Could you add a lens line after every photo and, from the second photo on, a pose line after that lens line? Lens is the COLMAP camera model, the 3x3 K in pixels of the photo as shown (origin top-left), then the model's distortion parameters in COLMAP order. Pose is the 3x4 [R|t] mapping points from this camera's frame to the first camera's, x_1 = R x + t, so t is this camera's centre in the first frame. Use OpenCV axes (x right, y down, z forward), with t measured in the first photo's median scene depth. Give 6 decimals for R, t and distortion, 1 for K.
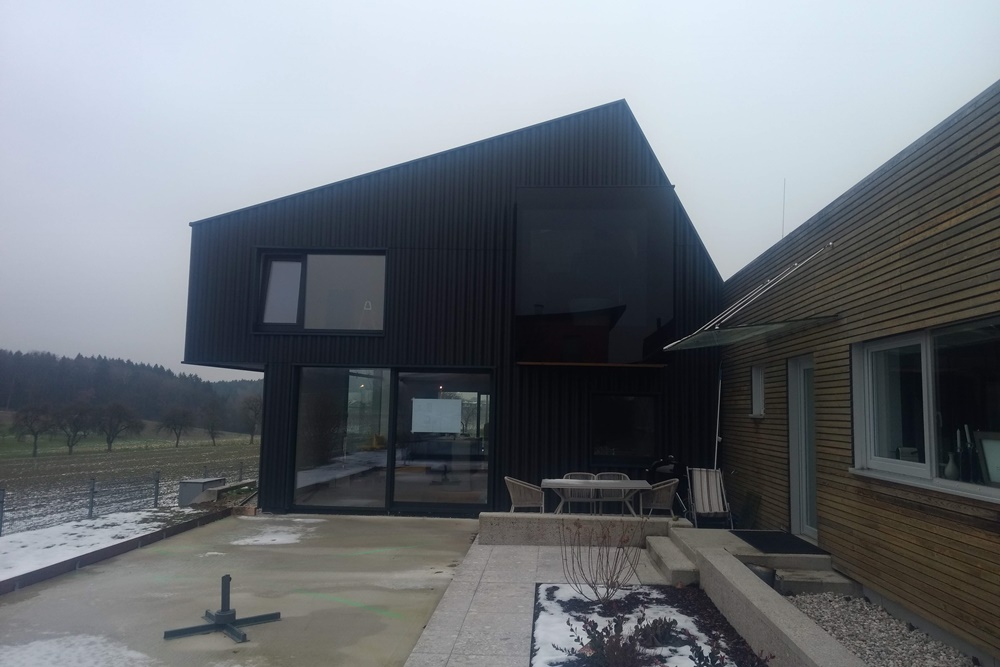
lens RADIAL K [[772.5, 0, 497.4], [0, 772.5, 331.1], [0, 0, 1]] dist [0.033560, 0.006136]
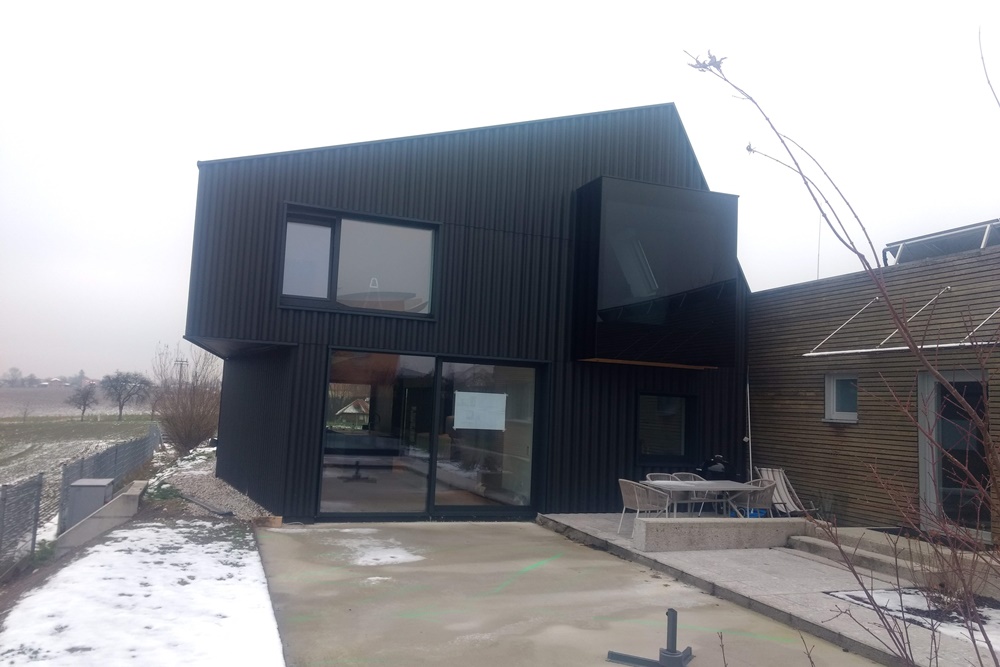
lens RADIAL K [[772.5, 0, 497.4], [0, 772.5, 331.1], [0, 0, 1]] dist [0.033560, 0.006136]
pose [[0.917561, 0.060966, 0.392893, -0.429142], [-0.067858, 0.997688, 0.003662, 0.009998], [-0.391762, -0.030021, 0.919577, 0.150158]]
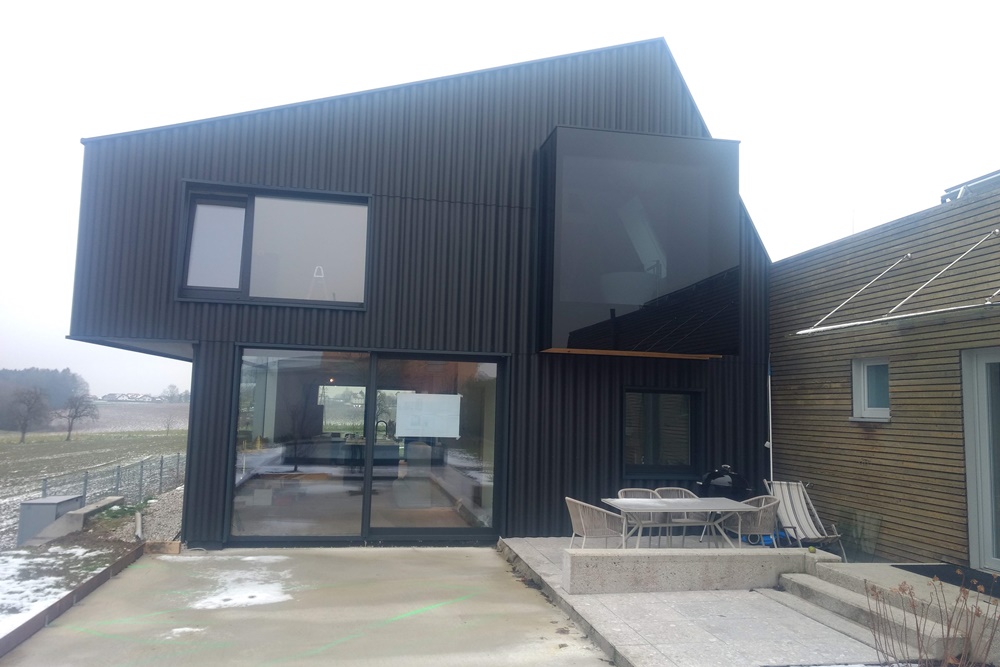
lens RADIAL K [[772.5, 0, 497.4], [0, 772.5, 331.1], [0, 0, 1]] dist [0.033560, 0.006136]
pose [[0.969443, 0.031362, 0.243302, -0.204027], [-0.032897, 0.999456, 0.002247, 0.020896], [-0.243100, -0.010182, 0.969948, 0.229454]]
